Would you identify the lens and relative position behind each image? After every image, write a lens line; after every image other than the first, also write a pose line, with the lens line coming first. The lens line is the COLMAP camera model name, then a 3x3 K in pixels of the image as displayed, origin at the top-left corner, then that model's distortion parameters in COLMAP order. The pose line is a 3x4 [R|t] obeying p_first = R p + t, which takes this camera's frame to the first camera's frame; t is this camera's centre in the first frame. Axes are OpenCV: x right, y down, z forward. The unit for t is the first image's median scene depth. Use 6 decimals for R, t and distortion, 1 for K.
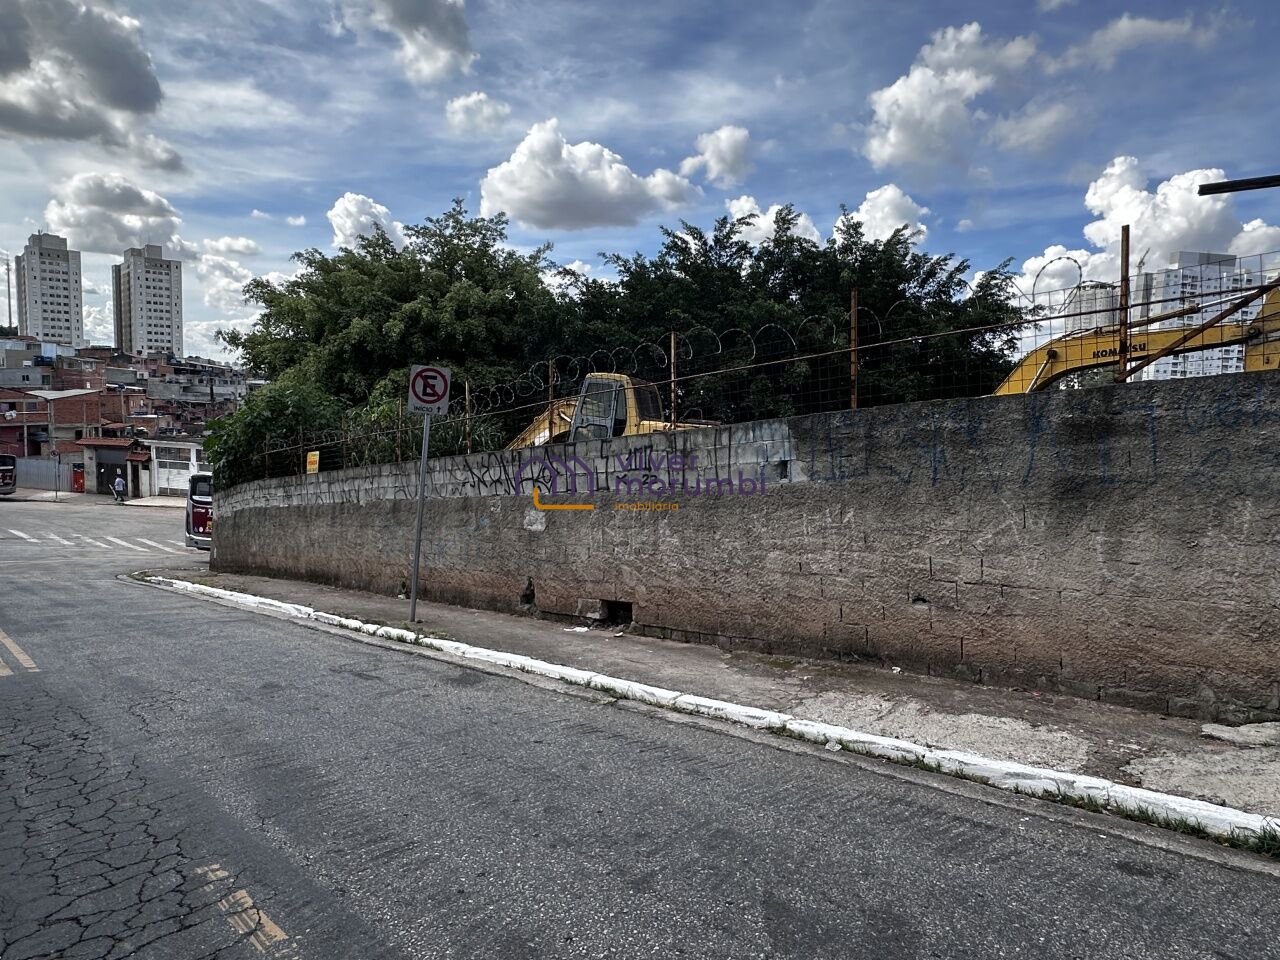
lens RADIAL K [[805.3, 0, 631.2], [0, 805.3, 476.7], [0, 0, 1]] dist [-0.006836, 0.002993]
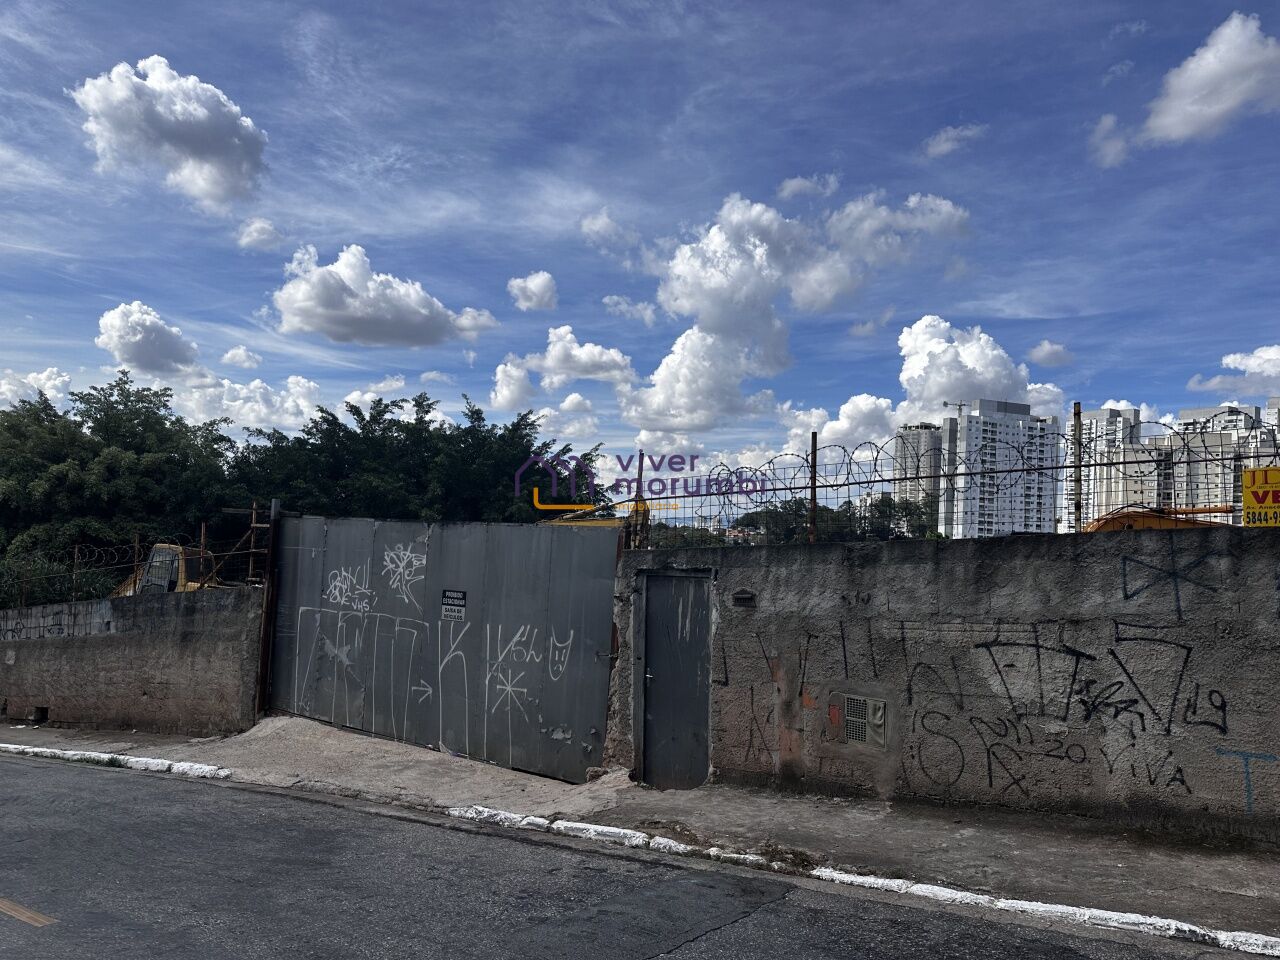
lens RADIAL K [[888.6, 0, 643.7], [0, 888.6, 487.2], [0, 0, 1]] dist [0.148244, -0.212877]
pose [[0.981645, 0.027368, 0.188745, 1.084859], [-0.000491, 0.990010, -0.140996, -0.033519], [-0.190718, 0.138315, 0.971852, -1.430476]]
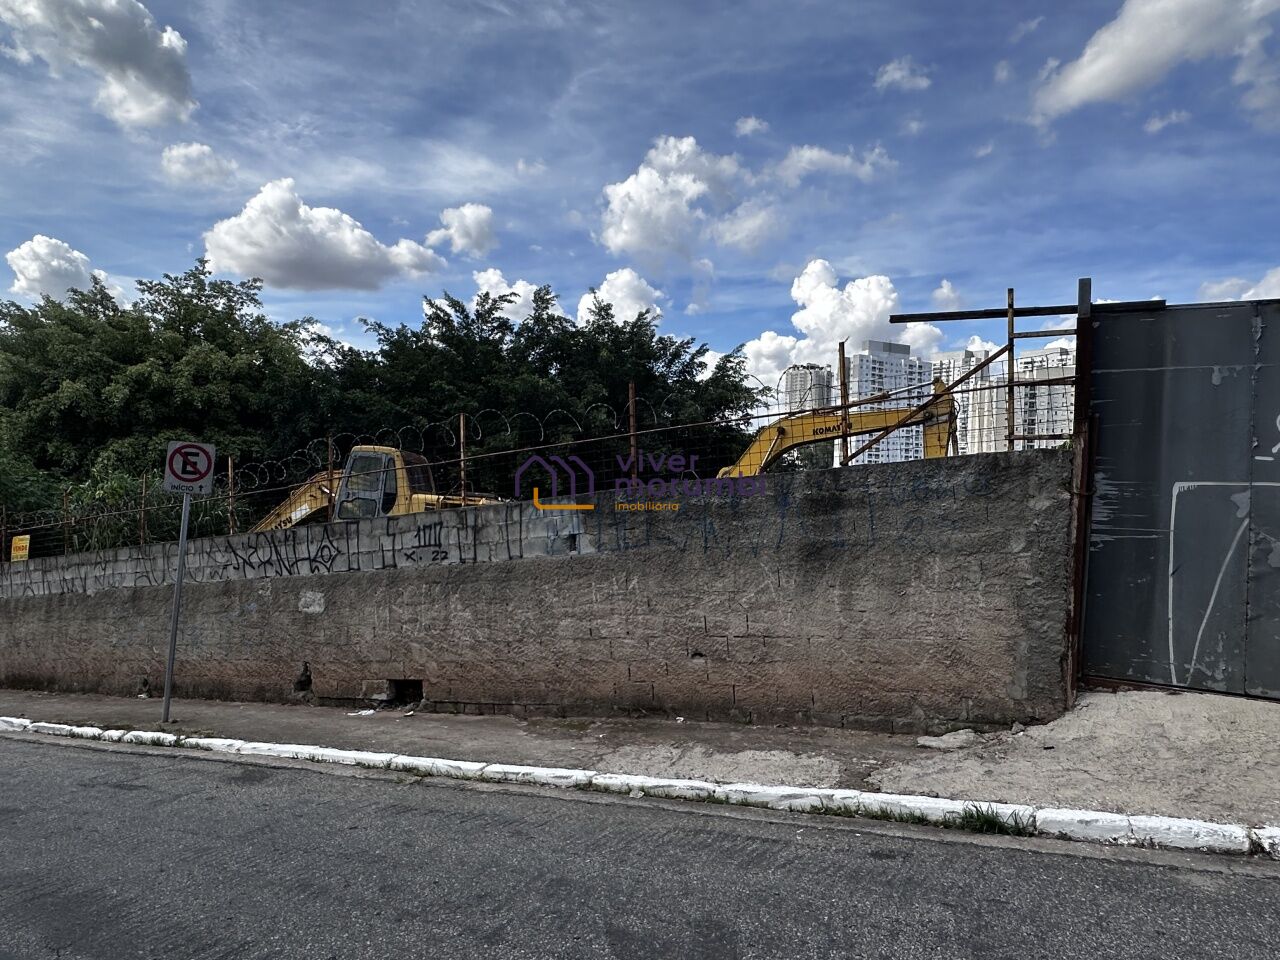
lens RADIAL K [[806.1, 0, 641.5], [0, 806.1, 474.3], [0, 0, 1]] dist [-0.006593, 0.002239]
pose [[0.950940, -0.006972, 0.309297, -0.062937], [0.033518, 0.996183, -0.080596, -0.010825], [-0.307555, 0.087009, 0.947544, -0.070557]]
